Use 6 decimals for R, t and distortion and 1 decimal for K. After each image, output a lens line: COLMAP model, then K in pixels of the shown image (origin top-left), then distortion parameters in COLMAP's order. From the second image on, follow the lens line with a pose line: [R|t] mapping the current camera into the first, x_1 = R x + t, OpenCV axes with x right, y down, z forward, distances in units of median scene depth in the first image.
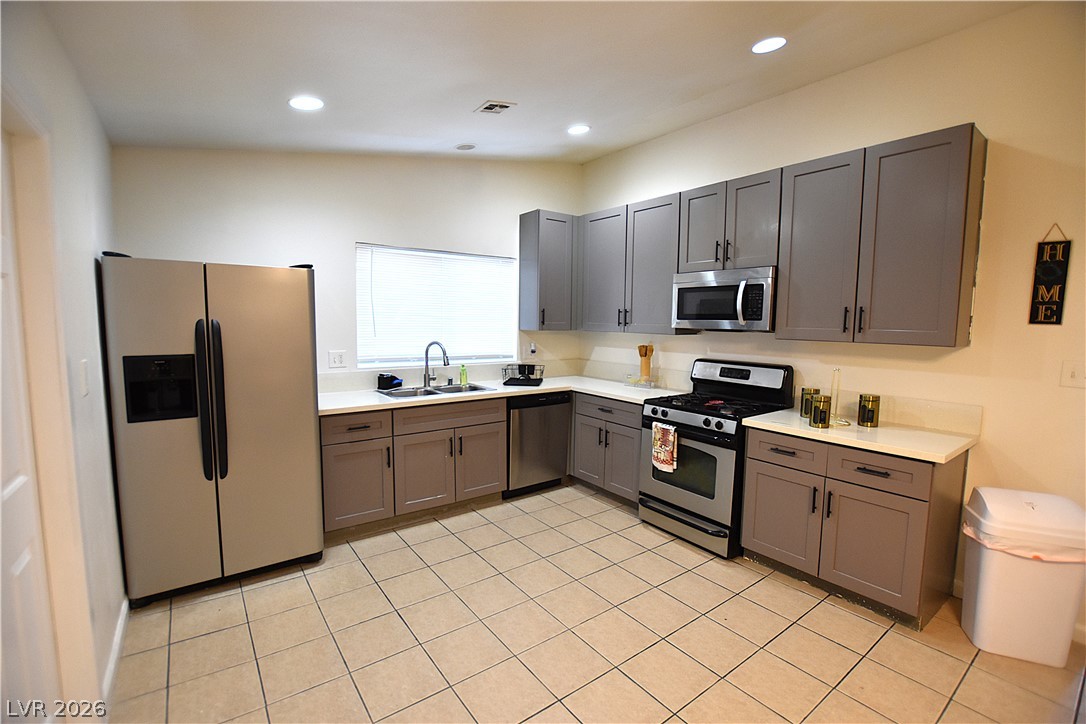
lens RADIAL K [[480.9, 0, 549.8], [0, 480.9, 363.1], [0, 0, 1]] dist [-0.020763, -0.000395]
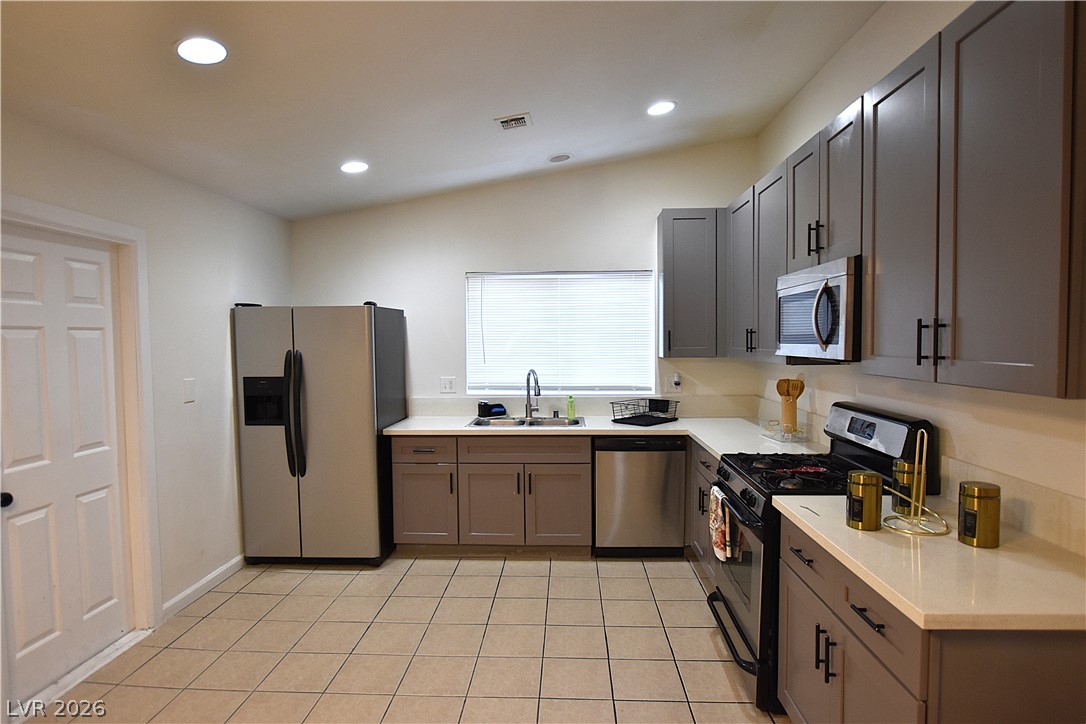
lens RADIAL K [[577.7, 0, 548.3], [0, 577.7, 366.3], [0, 0, 1]] dist [-0.020165, 0.002290]
pose [[0.771000, 0.011064, -0.636739, 0.519759], [-0.040219, 0.998699, -0.031346, -0.017912], [0.635564, 0.049777, 0.770442, 0.156362]]
